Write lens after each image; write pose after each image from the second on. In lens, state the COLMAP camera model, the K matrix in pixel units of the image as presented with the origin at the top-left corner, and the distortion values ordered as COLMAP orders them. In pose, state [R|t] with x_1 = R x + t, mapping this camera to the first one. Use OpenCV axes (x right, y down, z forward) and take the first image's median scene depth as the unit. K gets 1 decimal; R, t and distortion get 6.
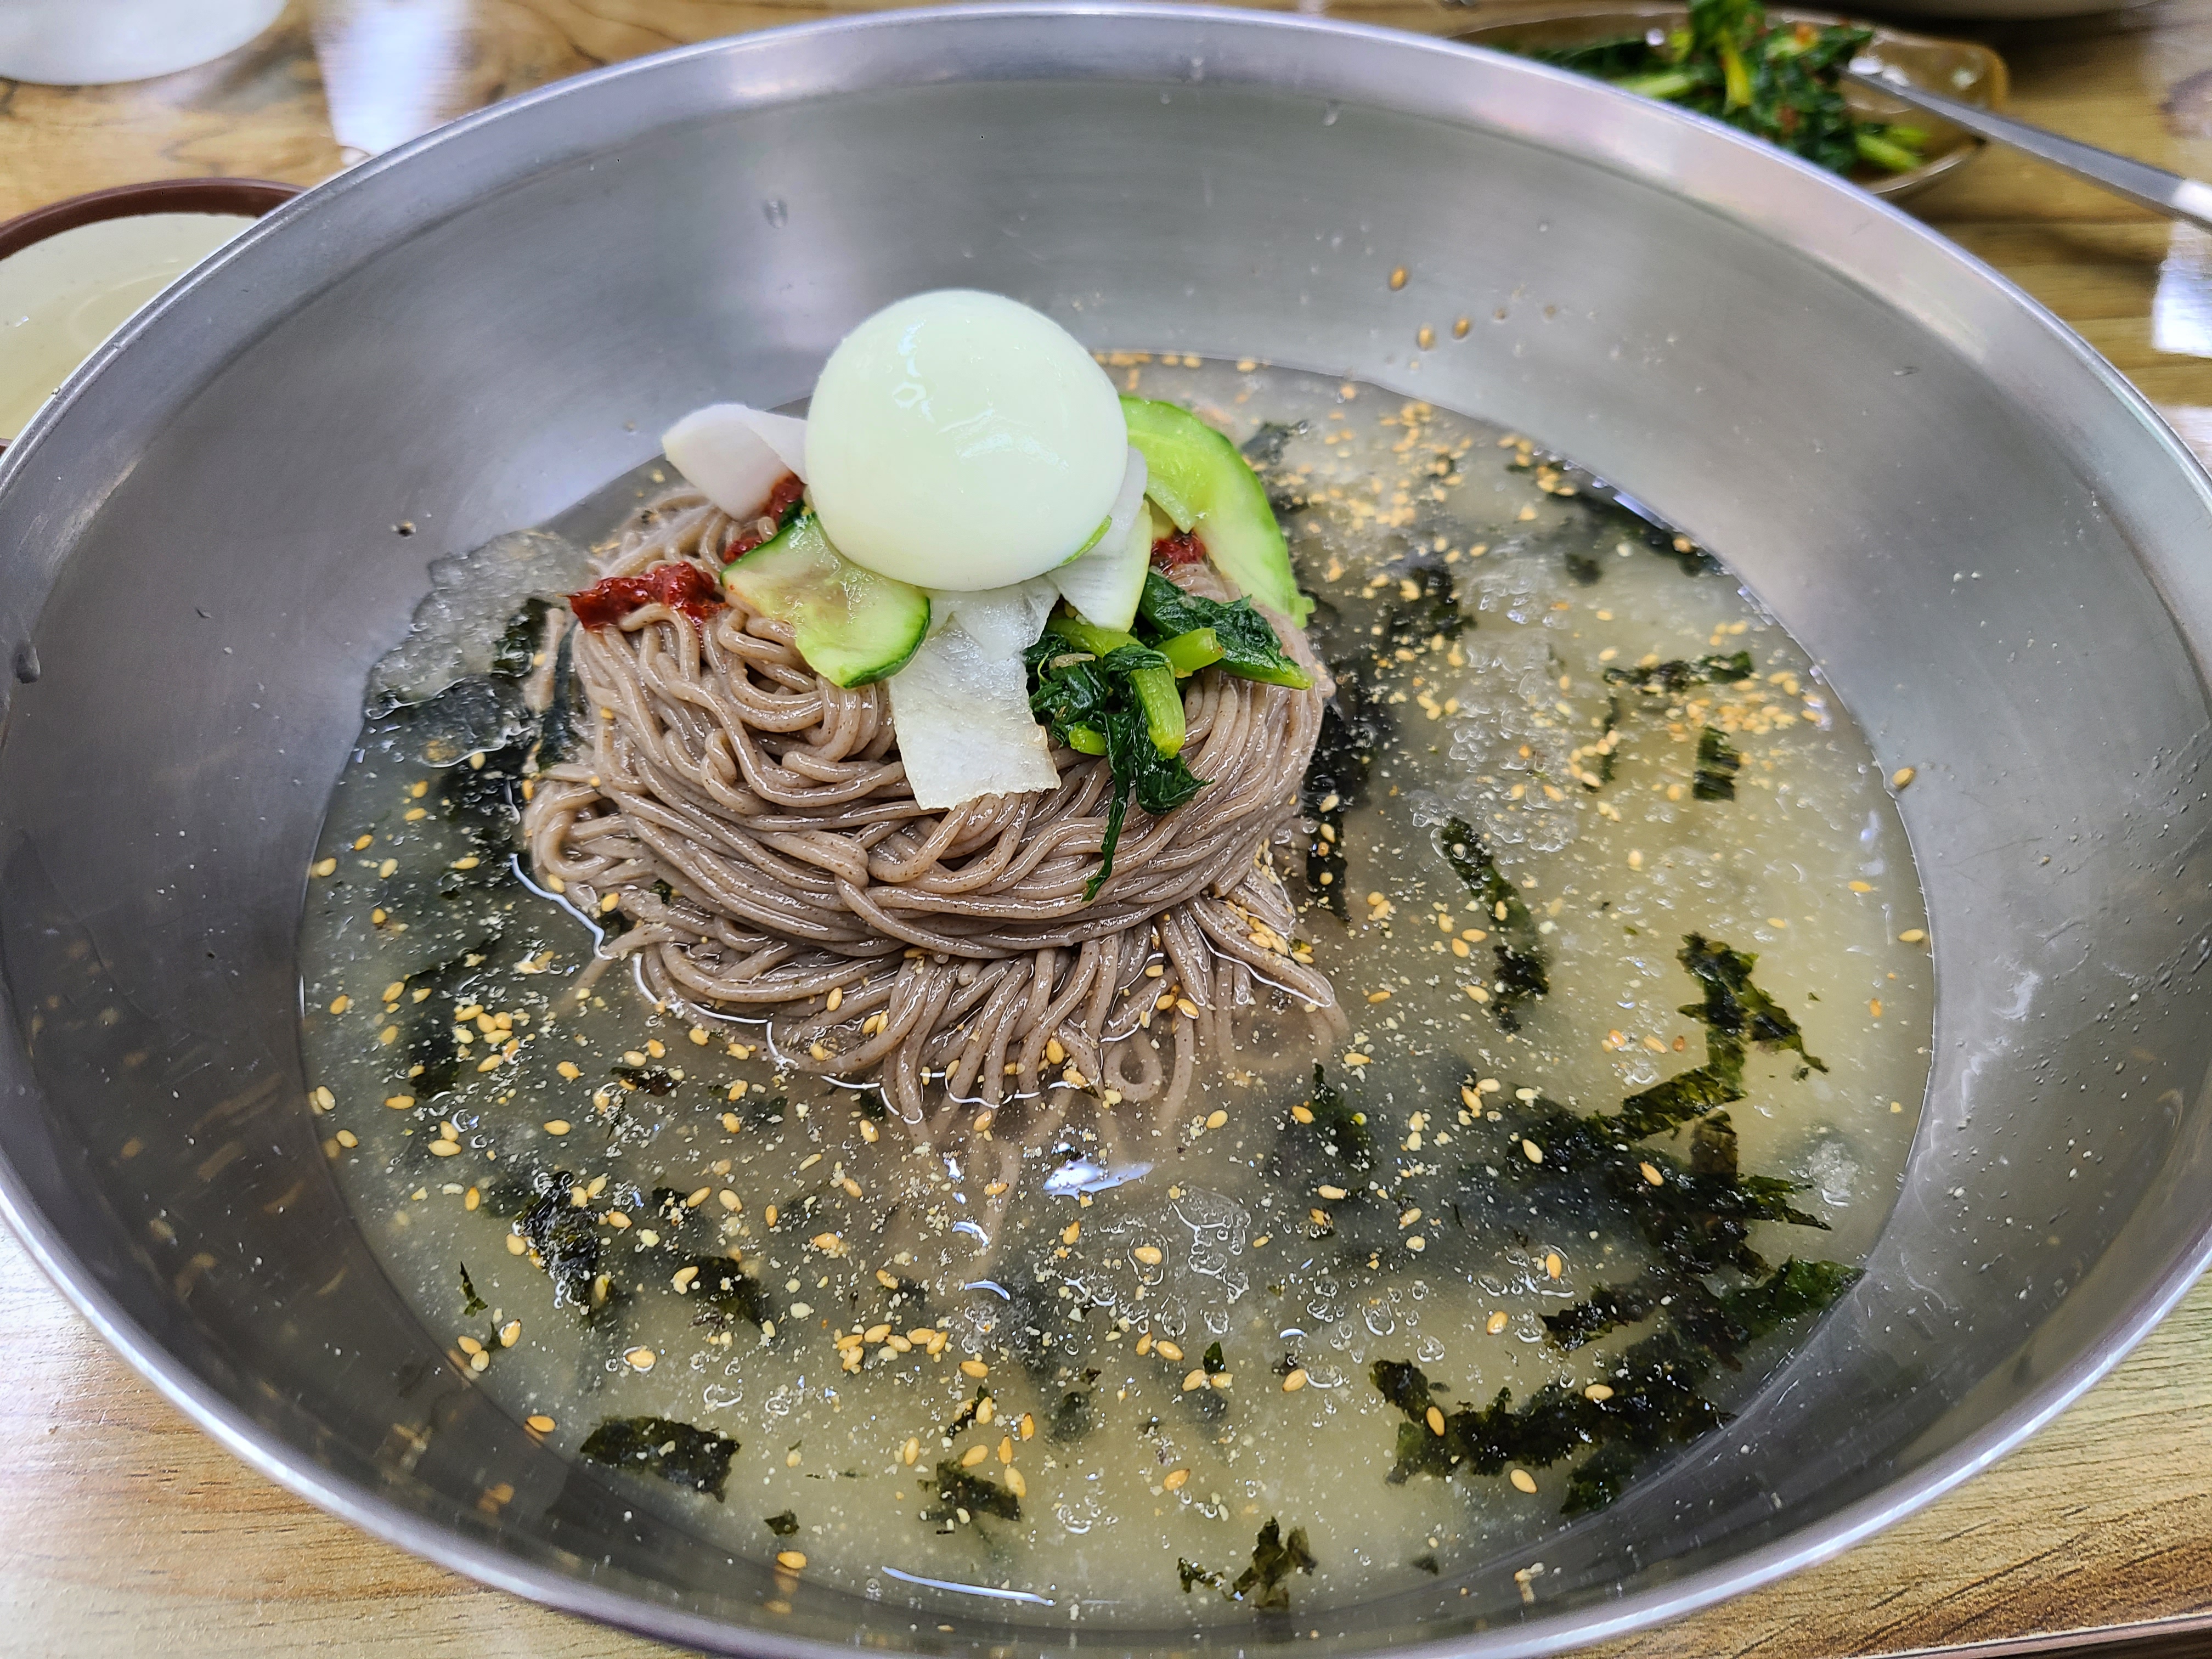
lens RADIAL K [[1523.6, 0, 1072.6], [0, 1523.6, 824.9], [0, 0, 1]] dist [0.001464, -0.035975]
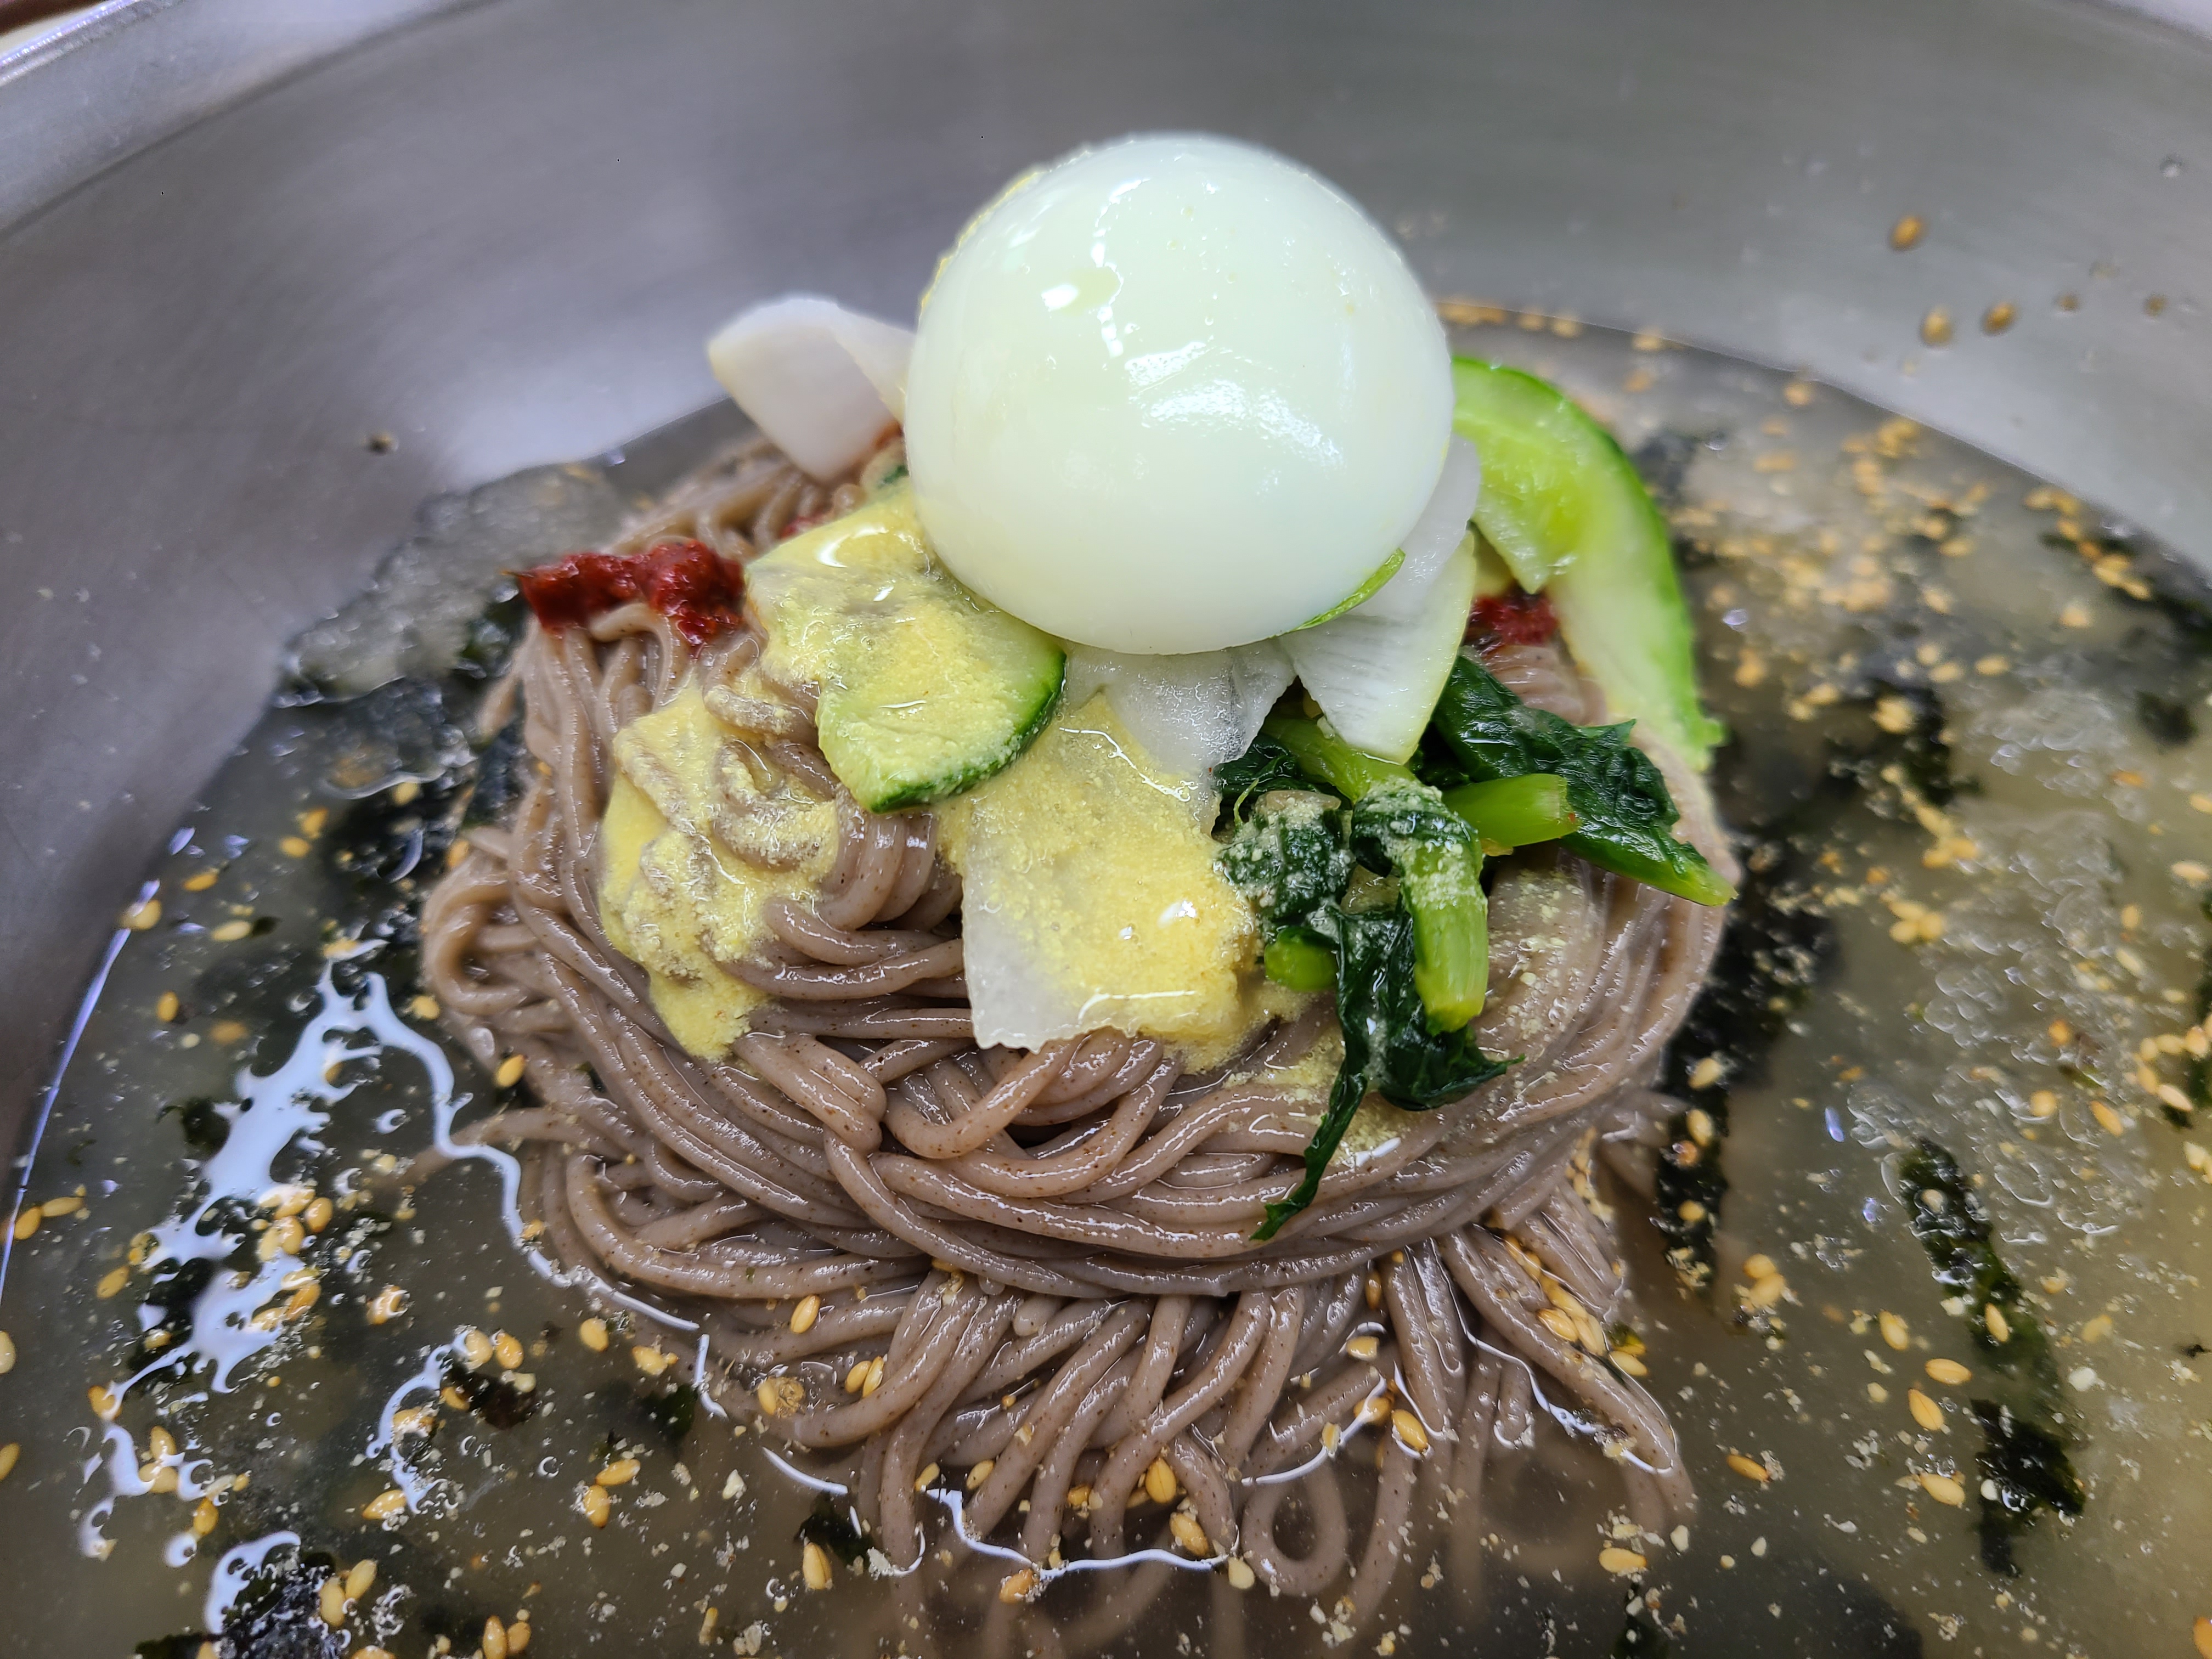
lens RADIAL K [[1523.6, 0, 1072.6], [0, 1523.6, 824.9], [0, 0, 1]] dist [0.001464, -0.035975]
pose [[0.975139, 0.150192, -0.162931, 0.010933], [-0.148083, 0.988657, 0.025083, -0.095384], [0.164850, -0.000332, 0.986319, 0.408035]]
